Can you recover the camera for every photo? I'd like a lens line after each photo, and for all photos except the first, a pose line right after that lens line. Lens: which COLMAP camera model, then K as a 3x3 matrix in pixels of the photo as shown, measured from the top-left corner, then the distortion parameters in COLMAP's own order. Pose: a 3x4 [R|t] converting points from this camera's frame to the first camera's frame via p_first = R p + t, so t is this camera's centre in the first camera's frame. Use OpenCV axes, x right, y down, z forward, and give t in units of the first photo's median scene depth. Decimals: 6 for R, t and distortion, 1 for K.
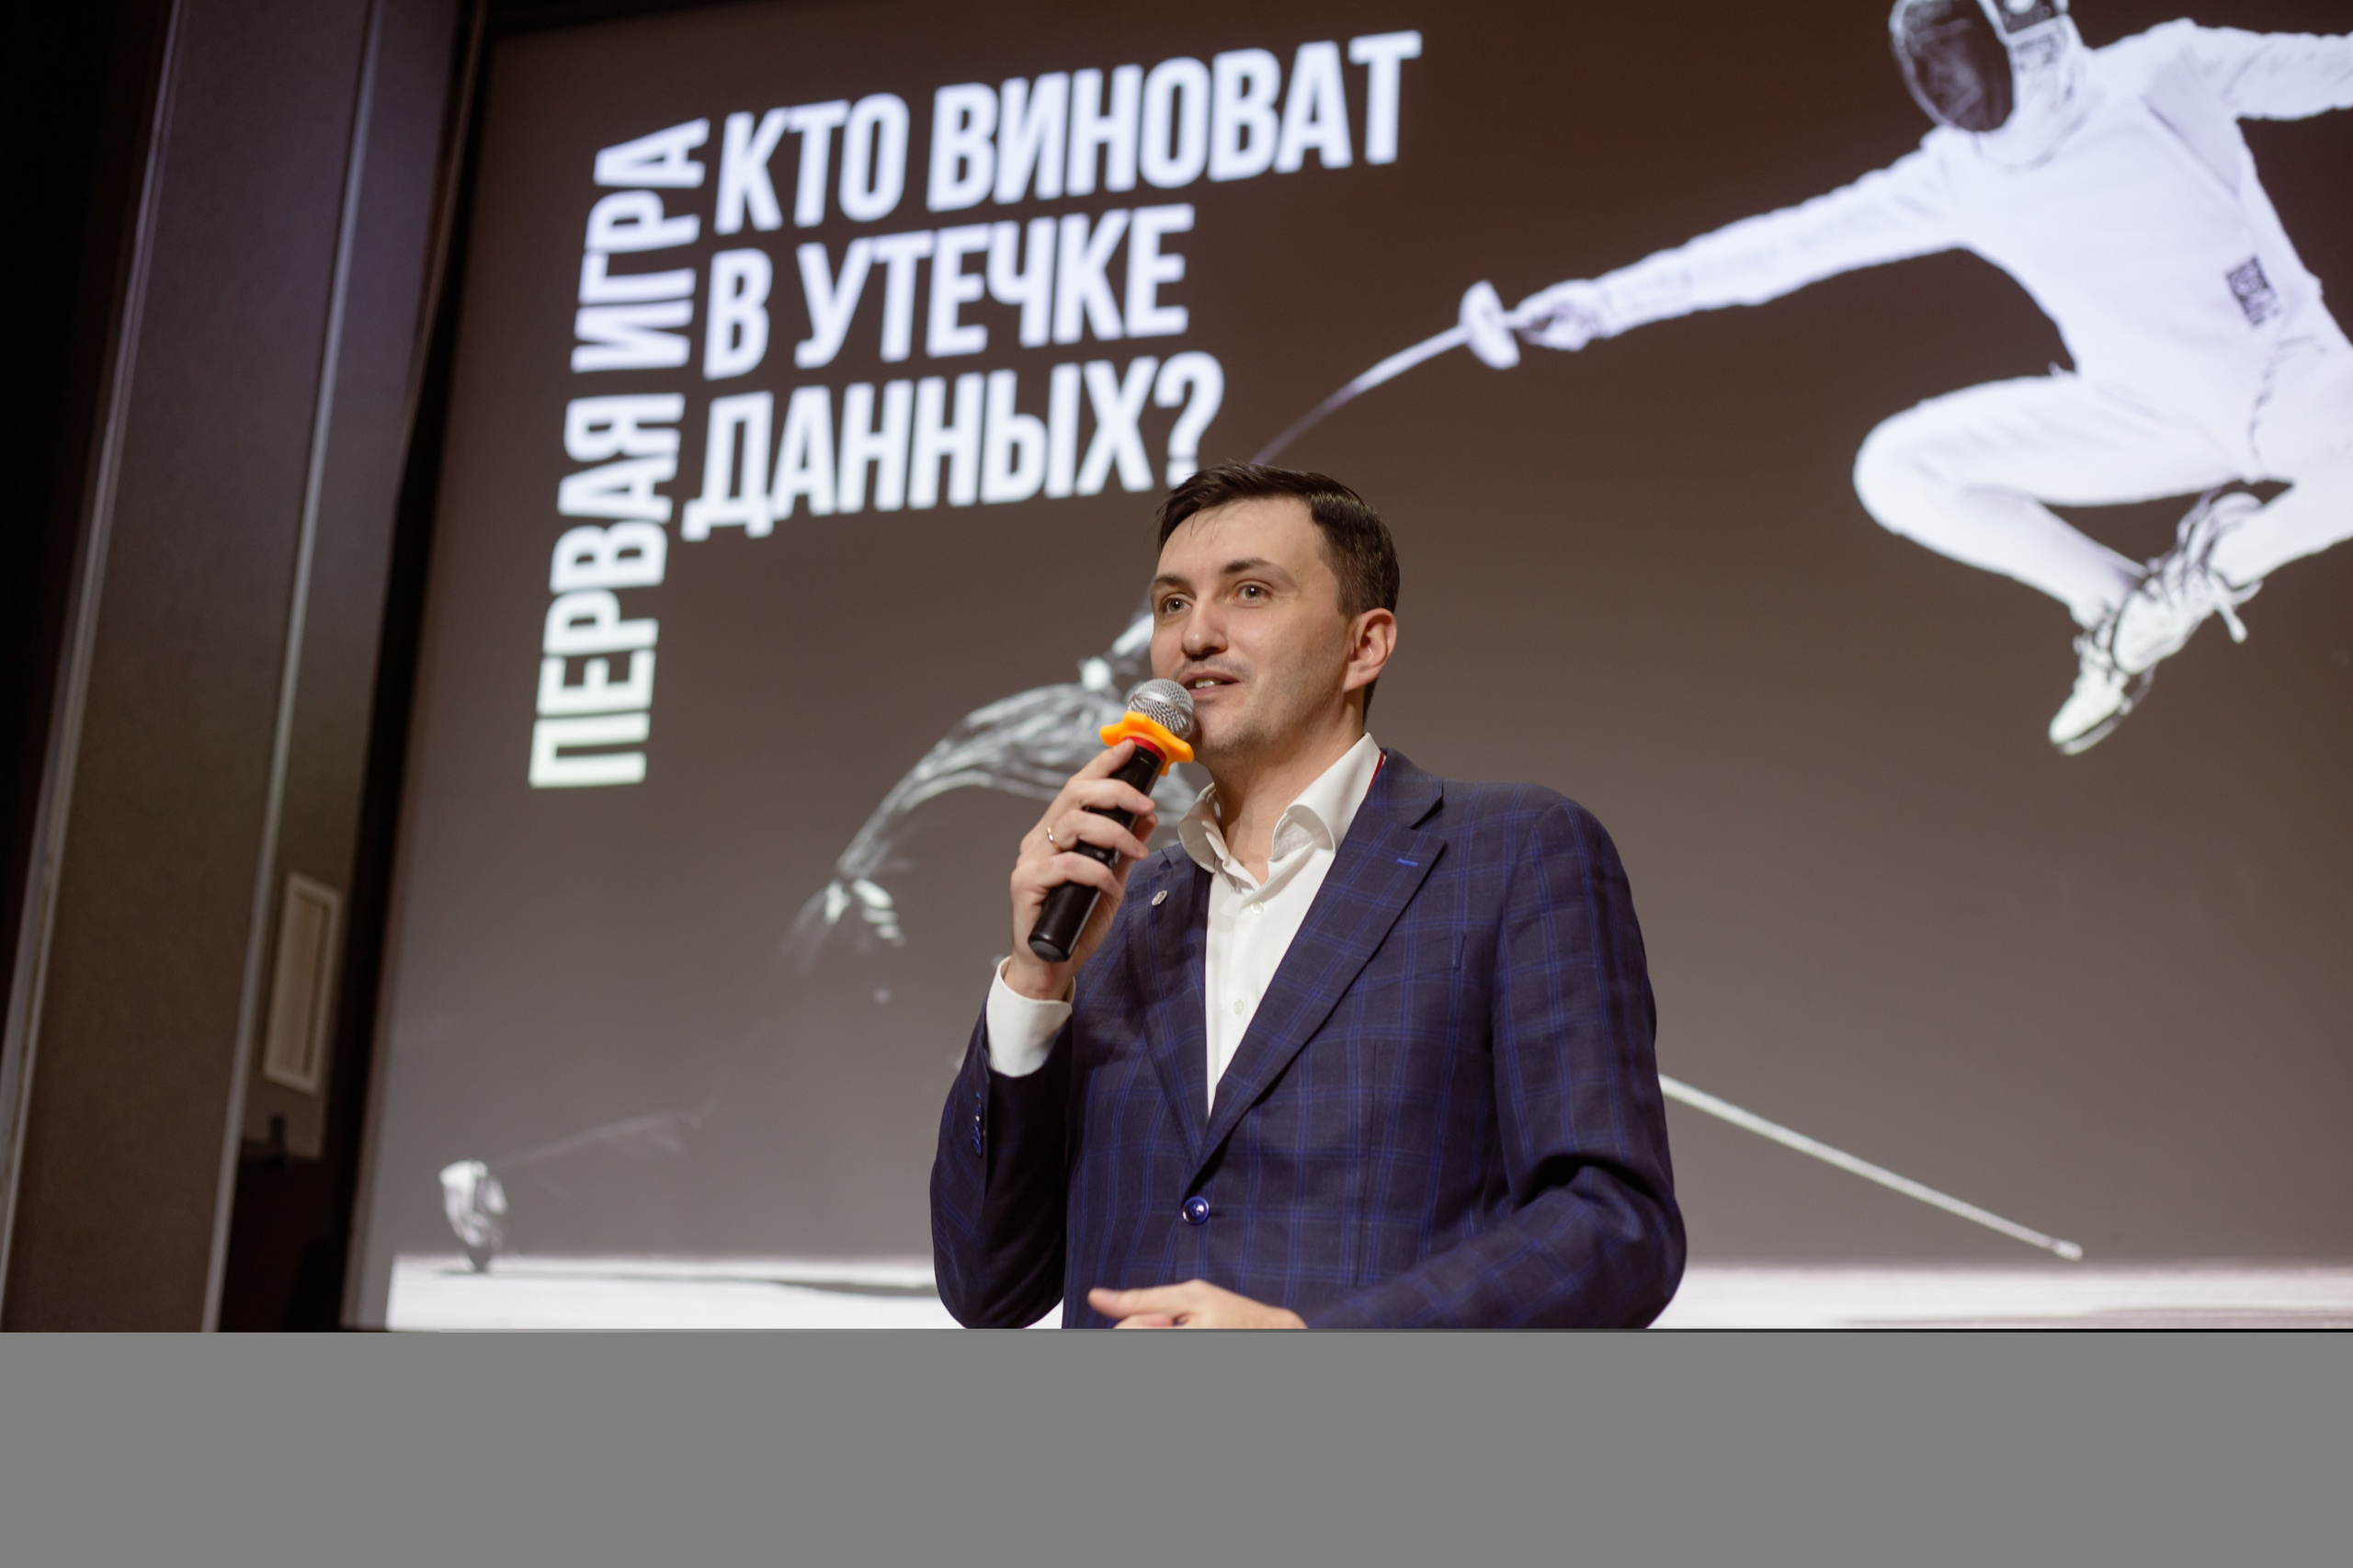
lens RADIAL K [[3389.2, 0, 1194.2], [0, 3389.2, 800.5], [0, 0, 1]] dist [-0.108810, 0.000000]
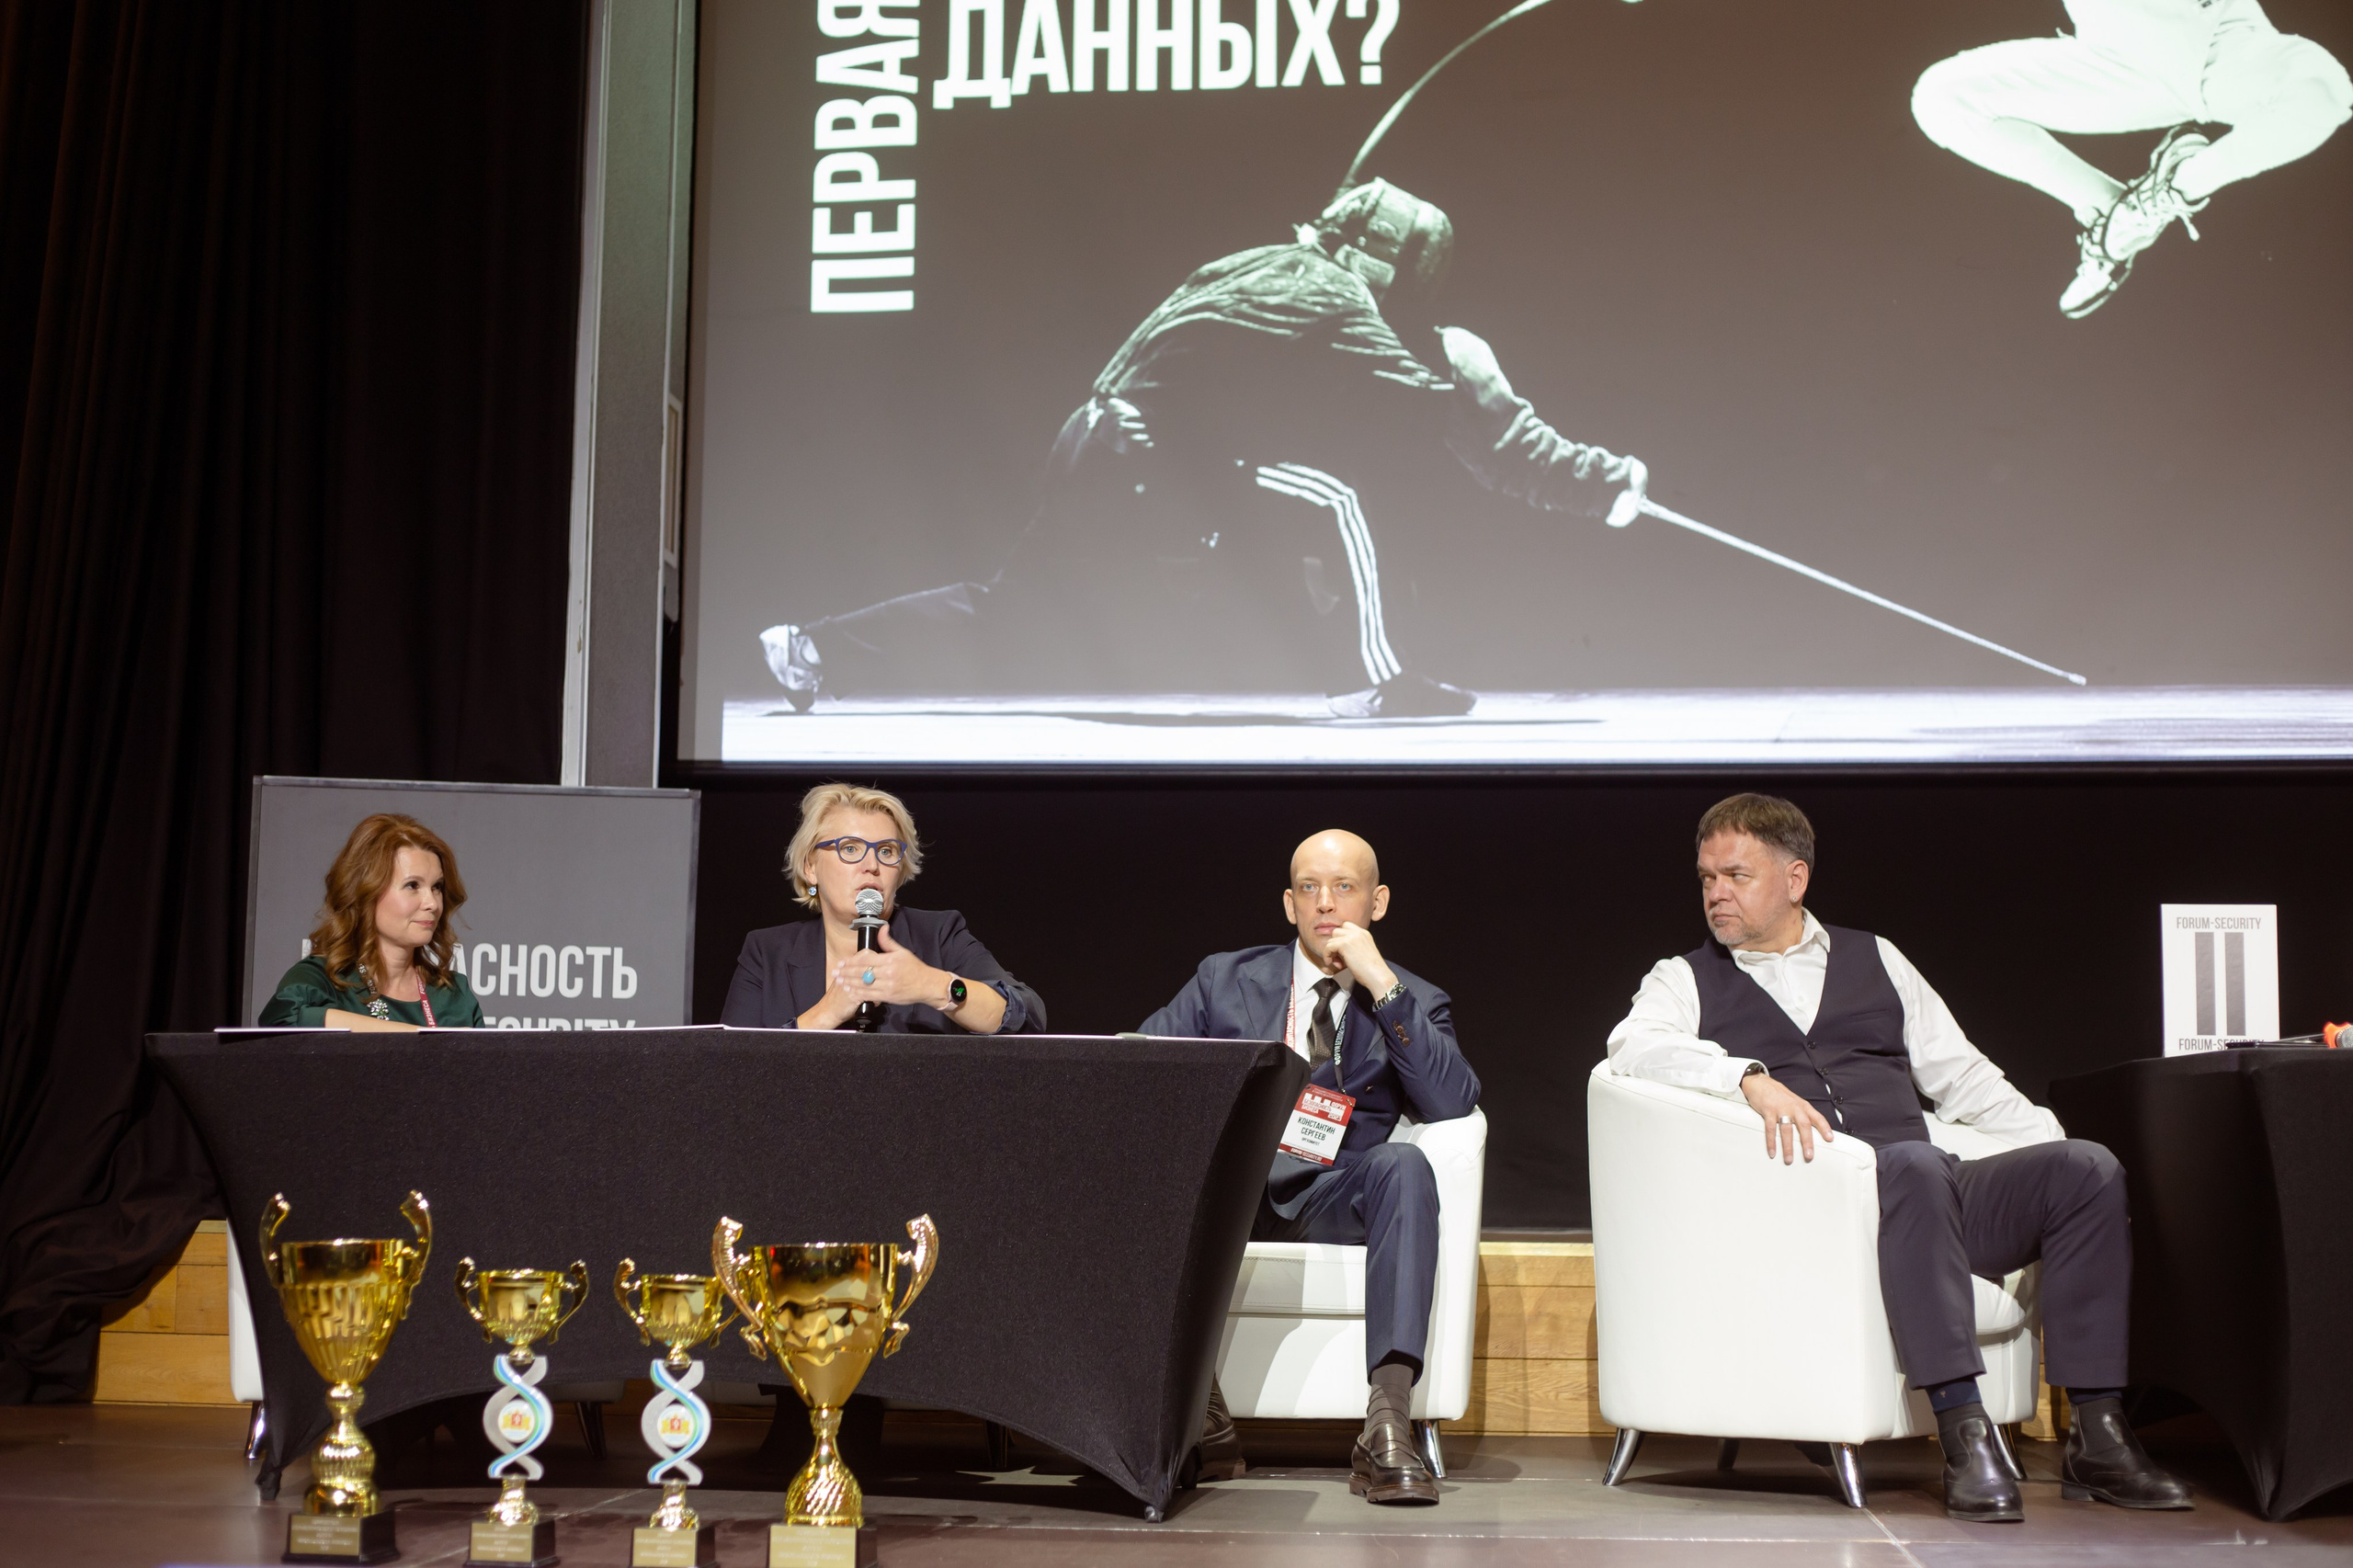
lens RADIAL K [[3389.2, 0, 1187.3], [0, 3389.2, 782.5], [0, 0, 1]] dist [-0.108810, 0.000000]
pose [[0.972180, -0.015522, 0.233721, -0.368390], [-0.018764, 0.989435, 0.143759, -0.015403], [-0.233483, -0.144145, 0.961617, -0.229114]]
